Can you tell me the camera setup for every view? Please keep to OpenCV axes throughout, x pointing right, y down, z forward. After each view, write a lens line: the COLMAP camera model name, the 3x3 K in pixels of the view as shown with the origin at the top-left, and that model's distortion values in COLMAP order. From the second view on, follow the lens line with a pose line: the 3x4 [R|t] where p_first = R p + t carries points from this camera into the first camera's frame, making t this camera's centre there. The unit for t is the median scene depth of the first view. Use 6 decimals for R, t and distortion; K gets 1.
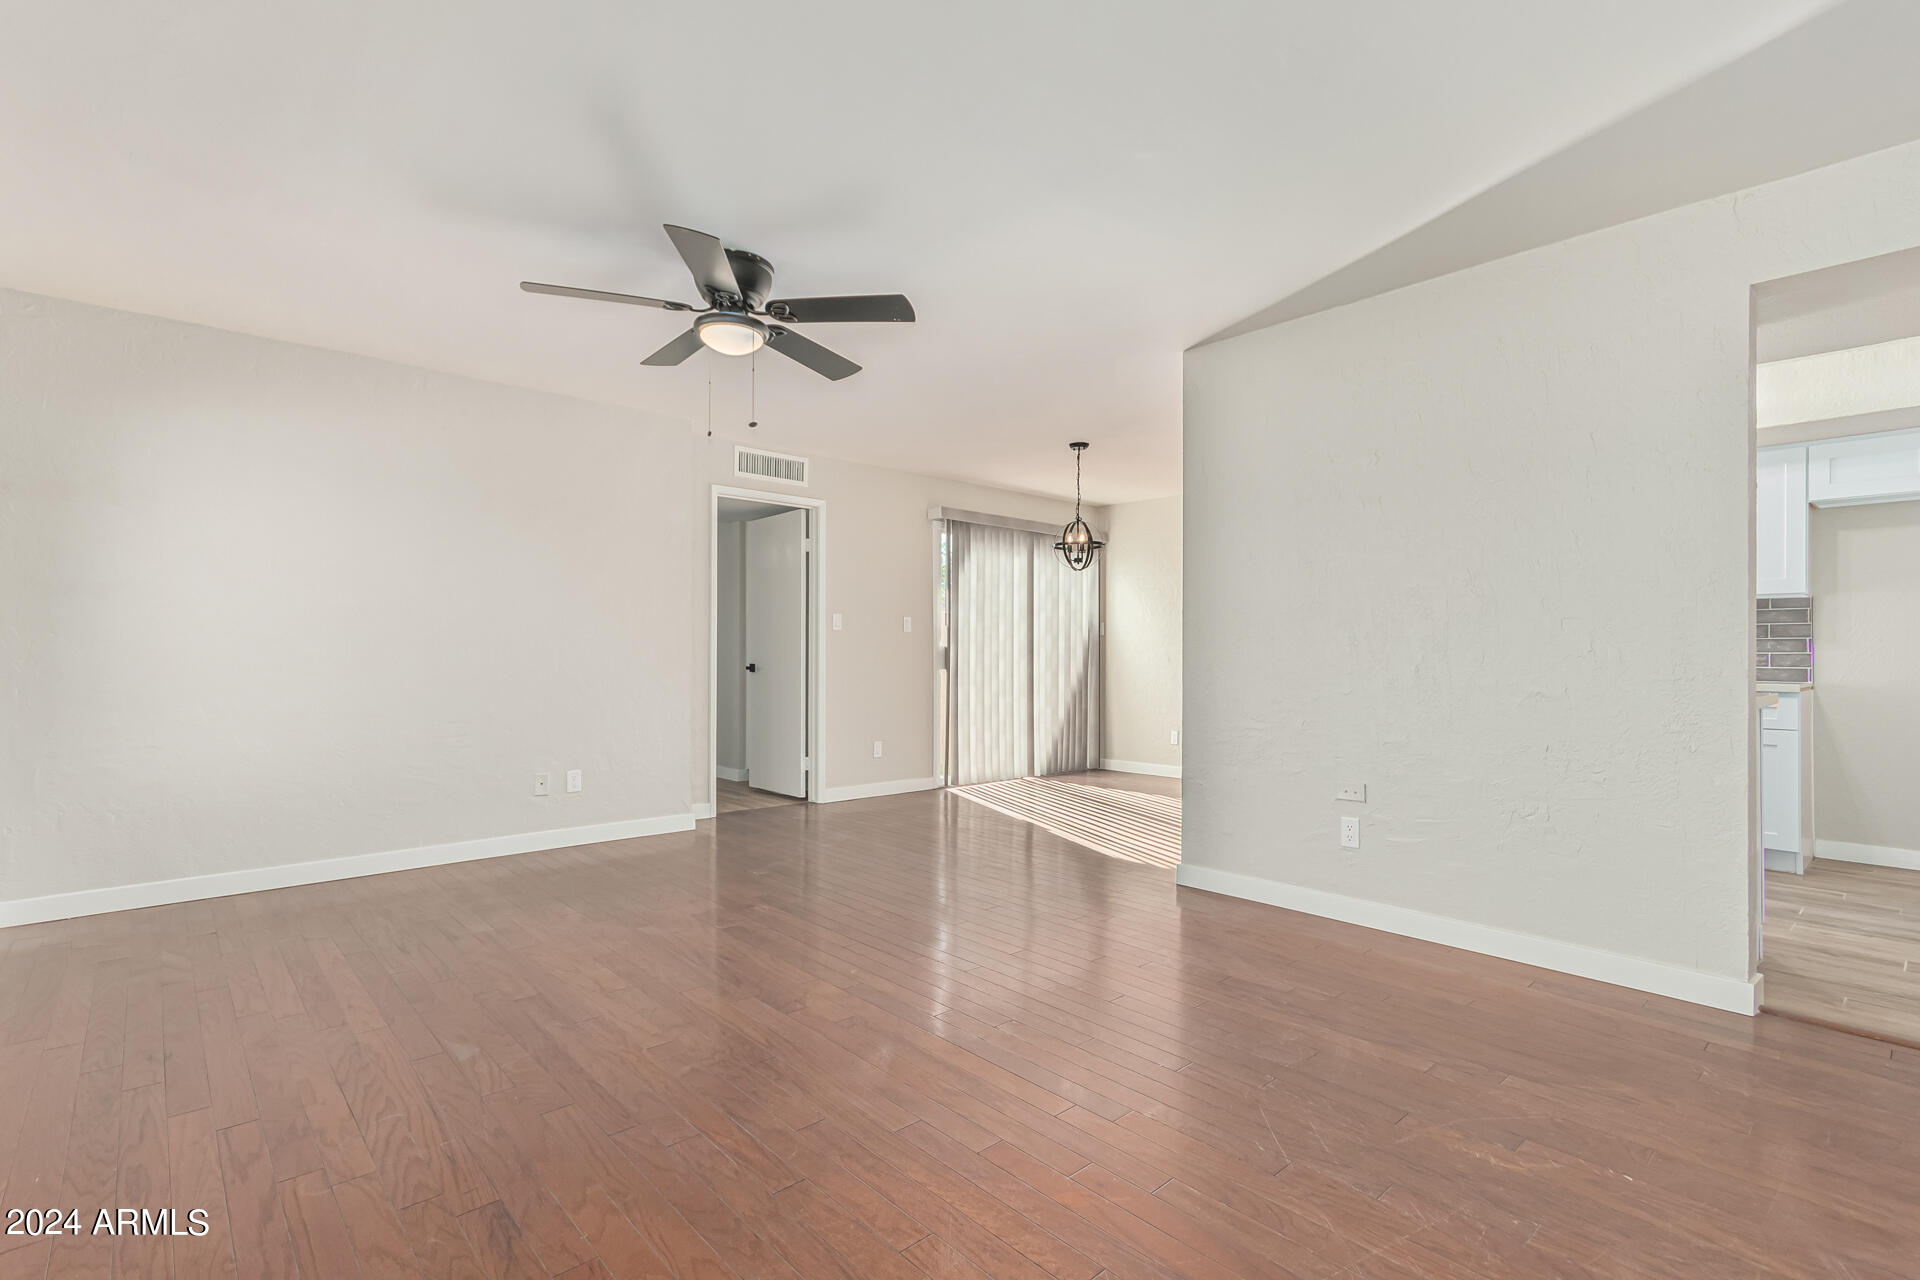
lens RADIAL K [[894.3, 0, 969.5], [0, 894.3, 645.8], [0, 0, 1]] dist [0.003715, 0.000529]
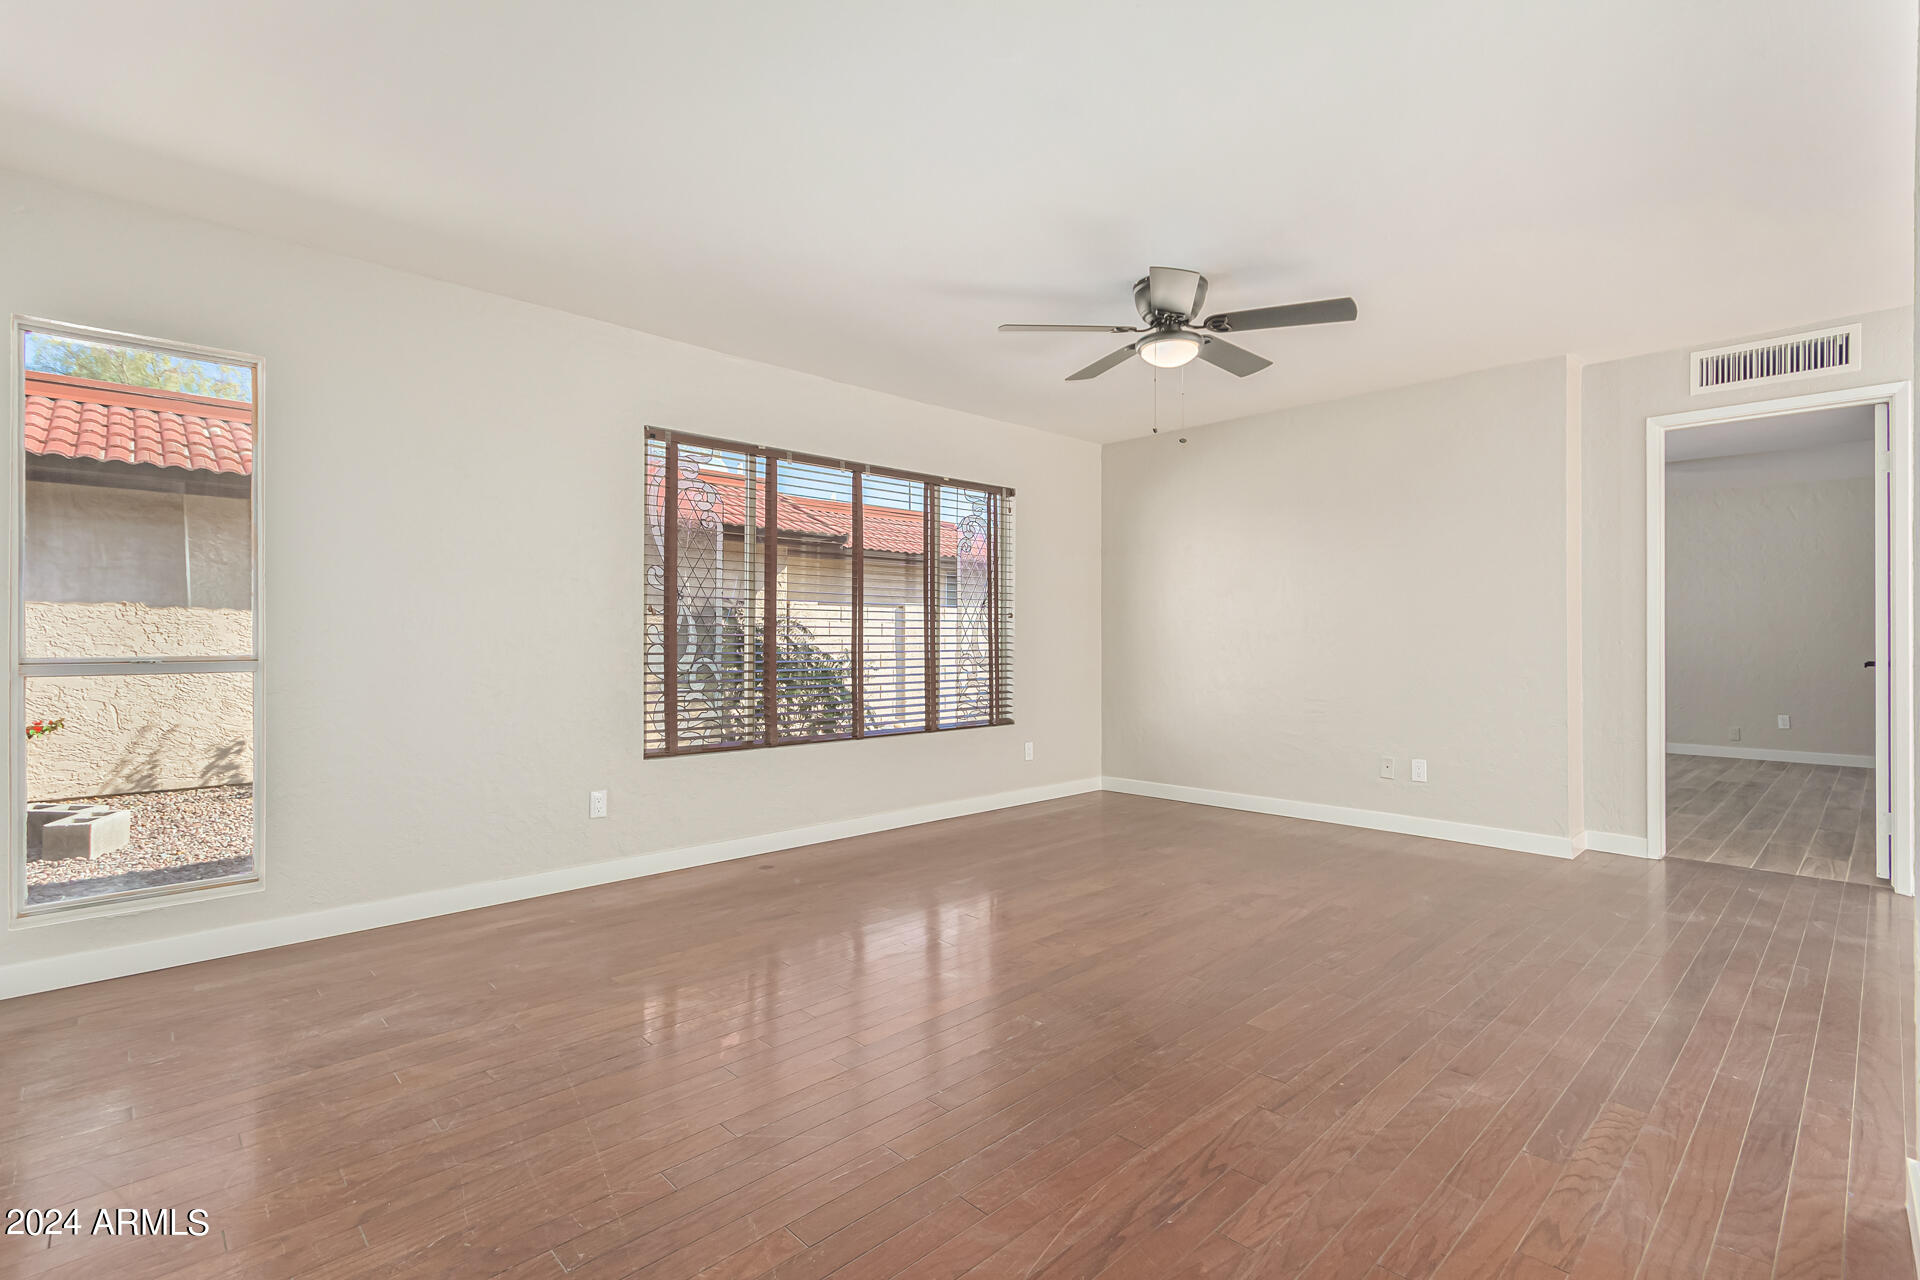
lens RADIAL K [[891.9, 0, 966.1], [0, 891.9, 634.0], [0, 0, 1]] dist [-0.001101, 0.000074]
pose [[0.021714, -0.008442, -0.999729, 0.409238], [0.009496, 0.999921, -0.008237, 0.002956], [0.999719, -0.009315, 0.021793, 0.366144]]
